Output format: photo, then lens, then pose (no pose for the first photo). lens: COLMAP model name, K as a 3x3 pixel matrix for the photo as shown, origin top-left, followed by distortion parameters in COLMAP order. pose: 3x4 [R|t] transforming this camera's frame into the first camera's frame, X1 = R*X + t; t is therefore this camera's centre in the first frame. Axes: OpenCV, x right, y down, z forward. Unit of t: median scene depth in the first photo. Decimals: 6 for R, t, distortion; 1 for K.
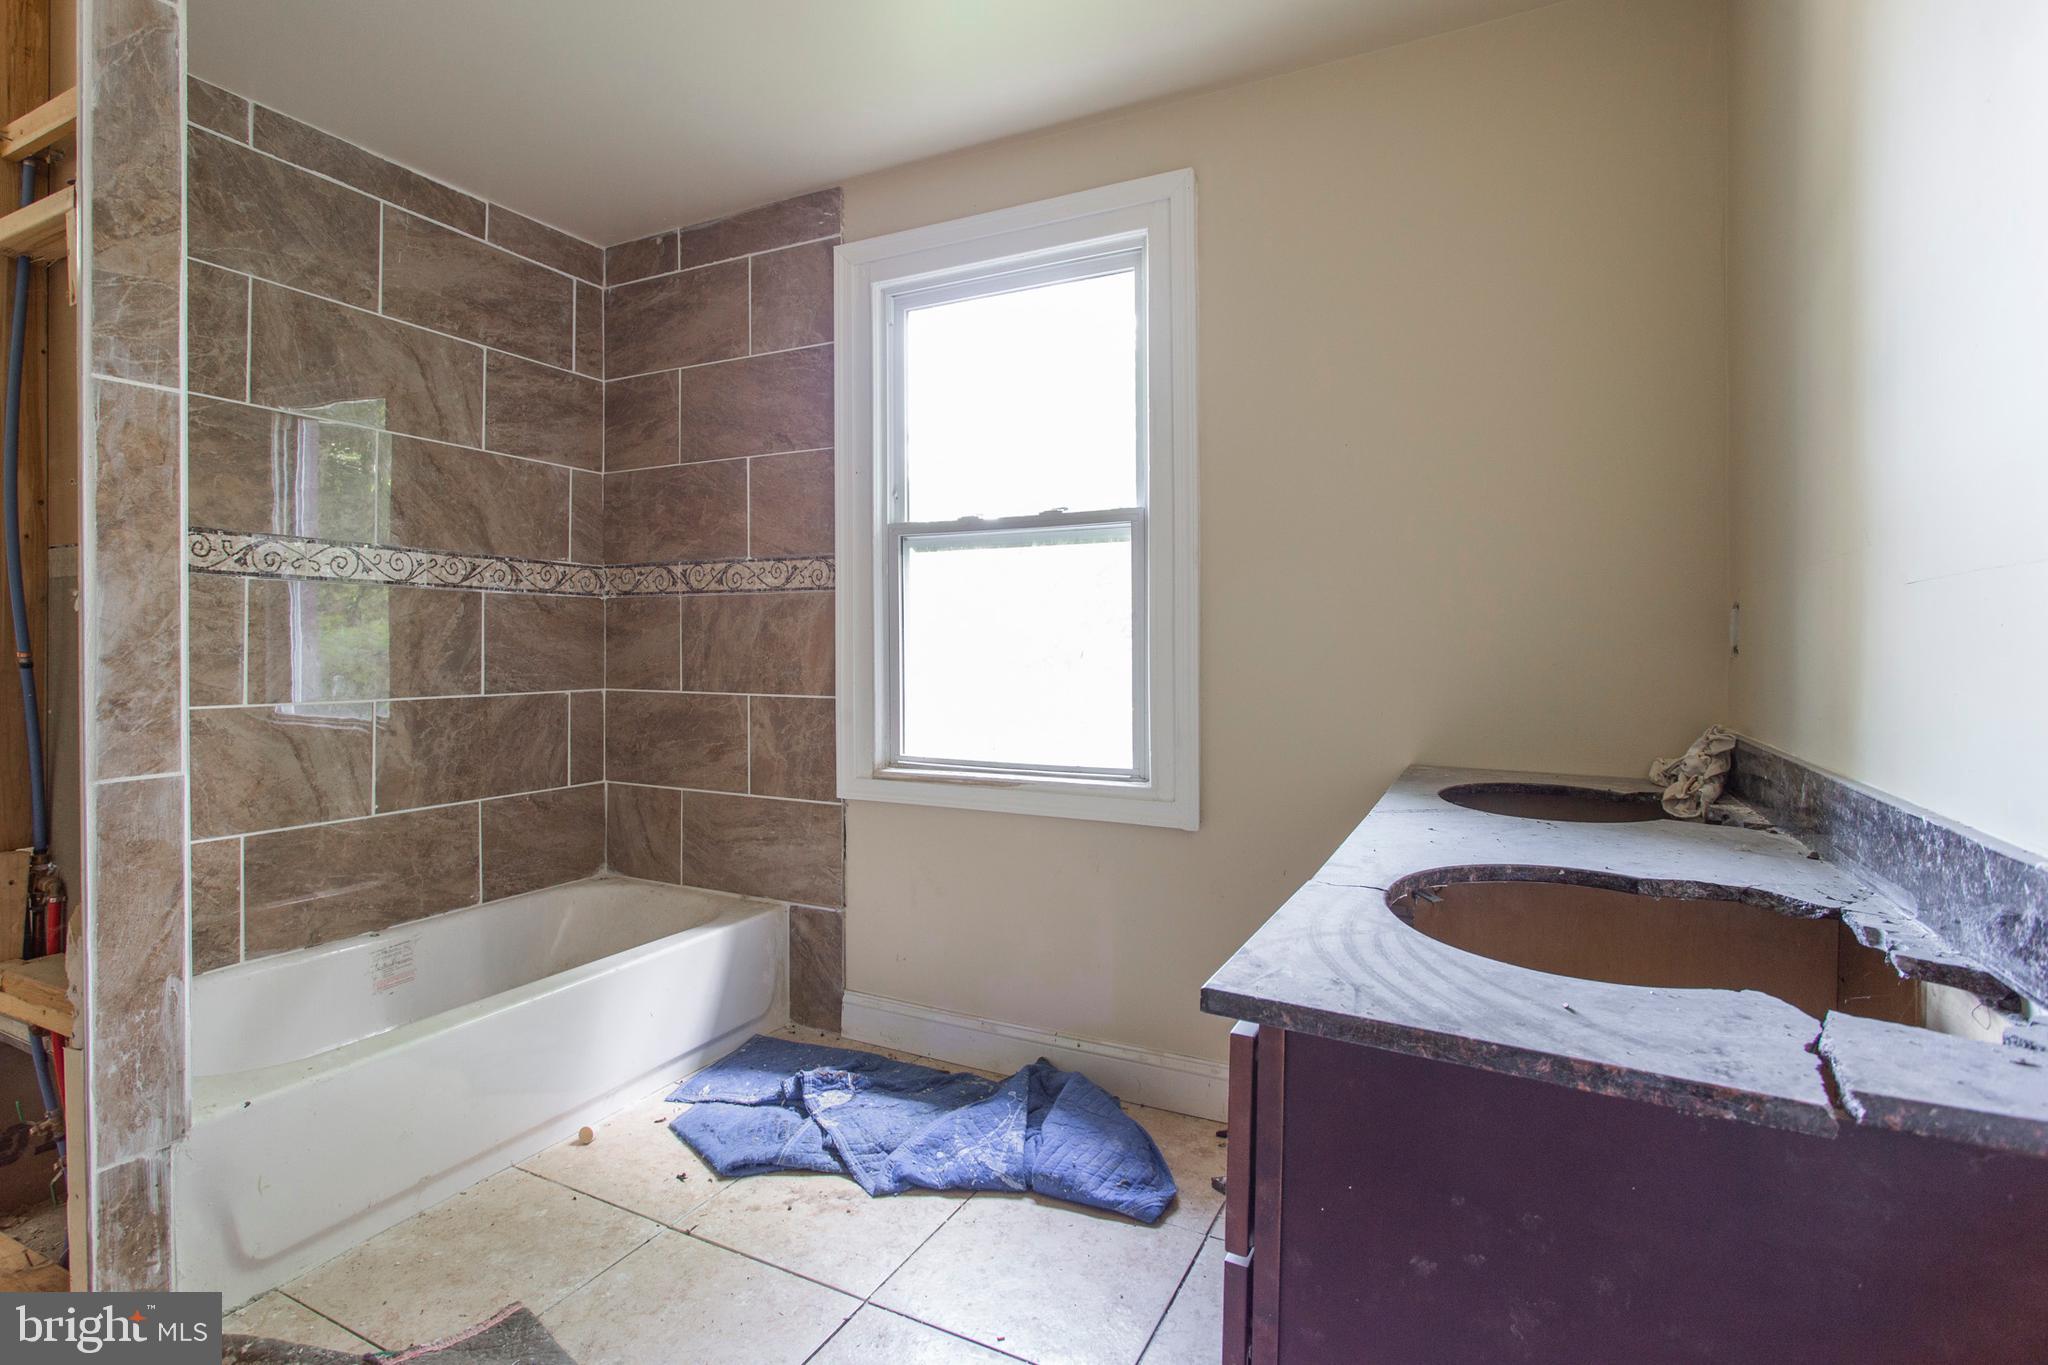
lens RADIAL K [[1004.4, 0, 1017.2], [0, 1004.4, 665.8], [0, 0, 1]] dist [-0.019403, 0.009250]
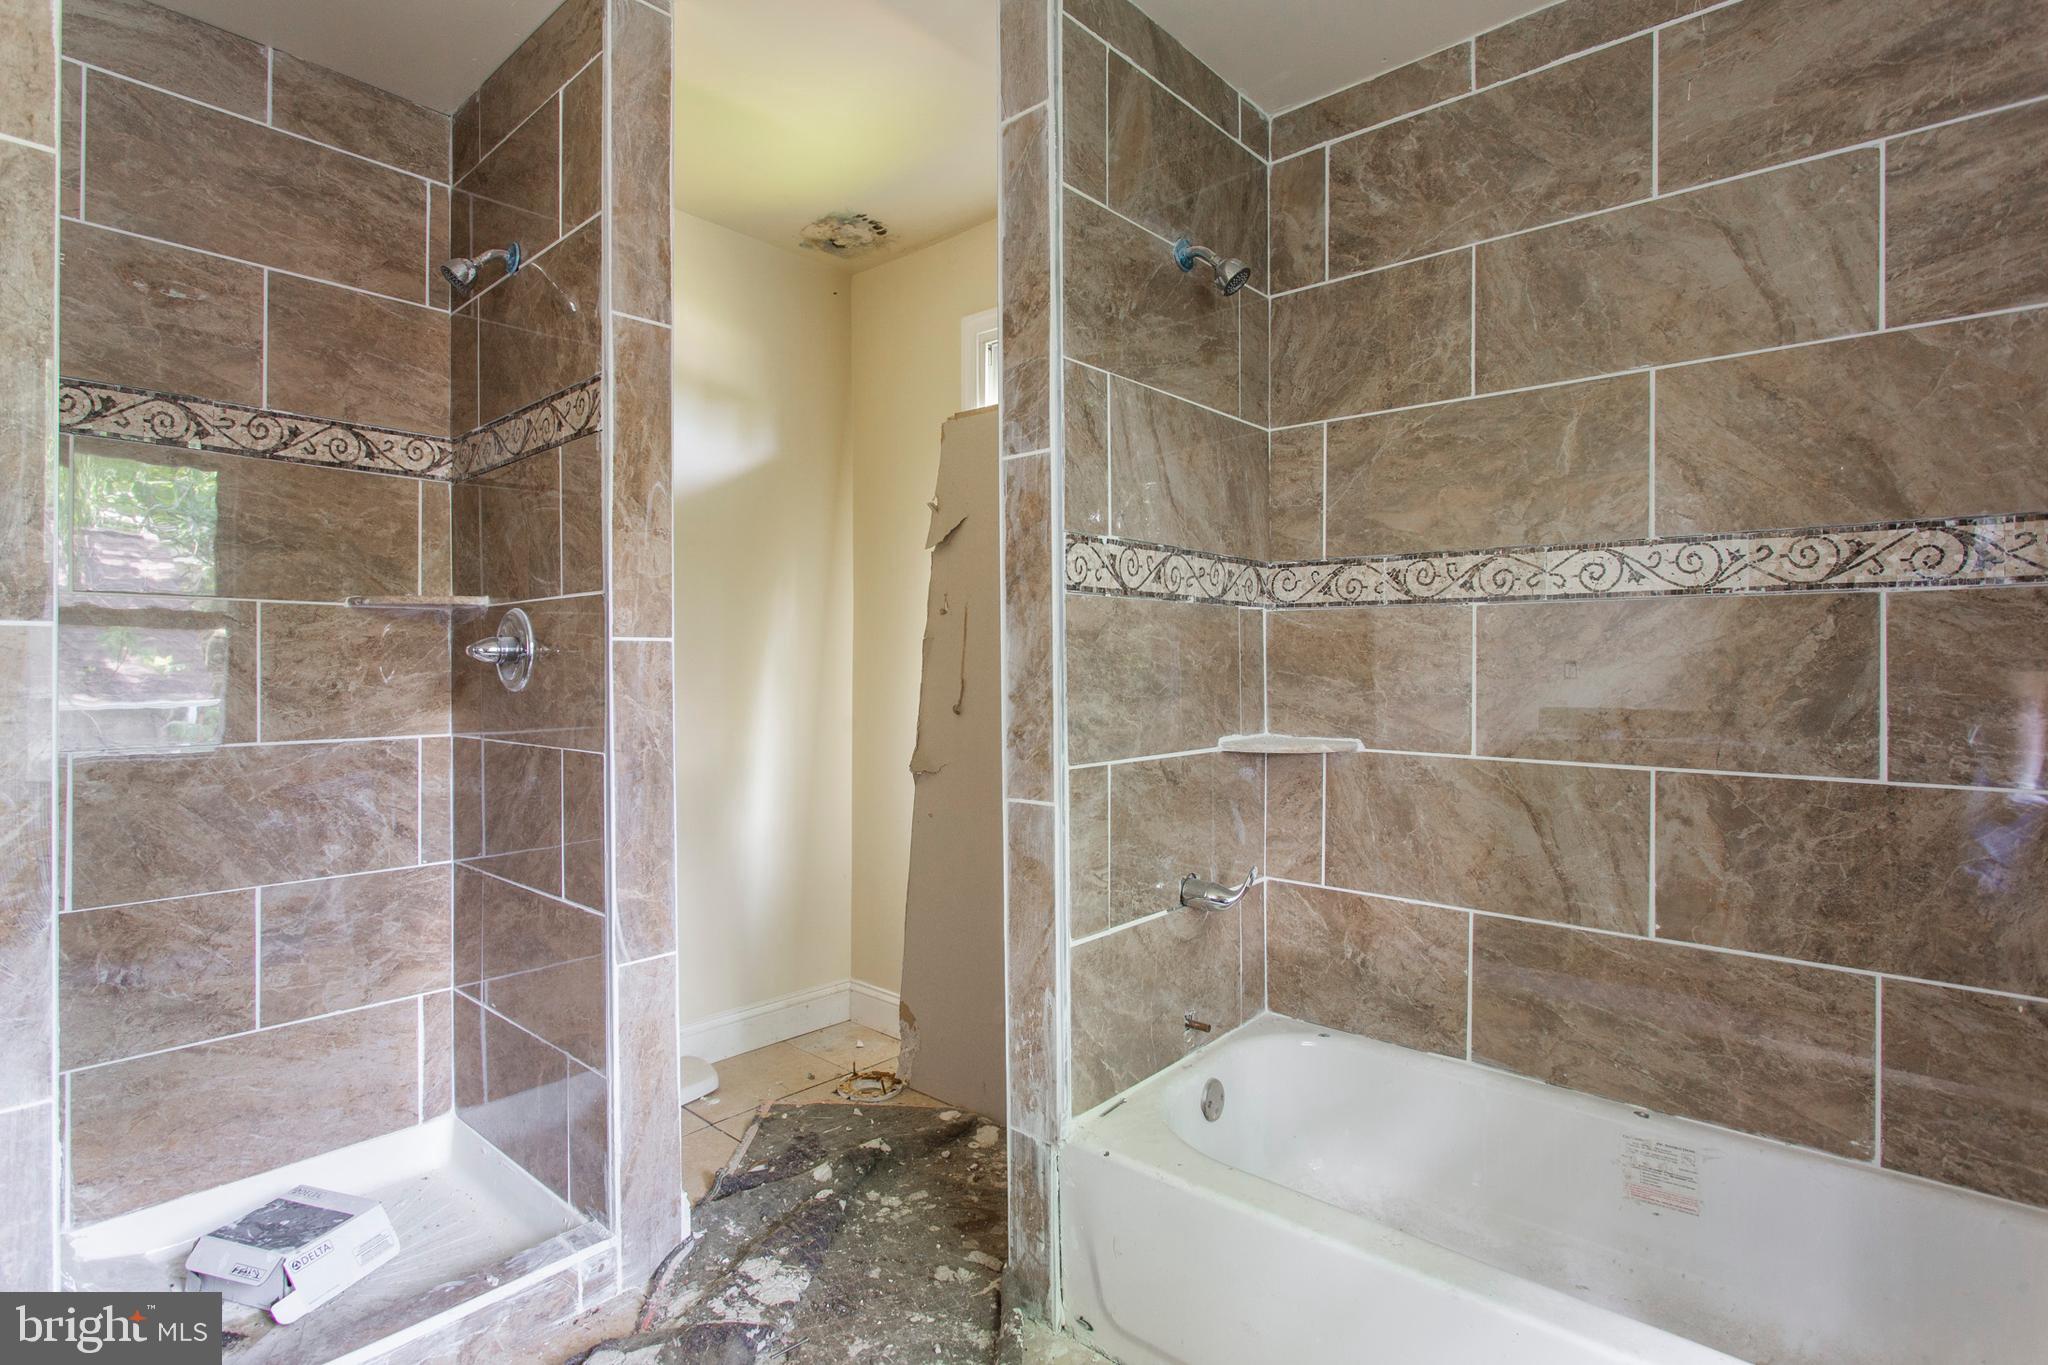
lens RADIAL K [[1004.4, 0, 978.0], [0, 1004.4, 668.3], [0, 0, 1]] dist [-0.019403, 0.009250]
pose [[-0.287033, -0.003620, -0.957914, 0.137355], [-0.024126, 0.999703, 0.003451, -0.024981], [0.957617, 0.024101, -0.287035, 0.765182]]
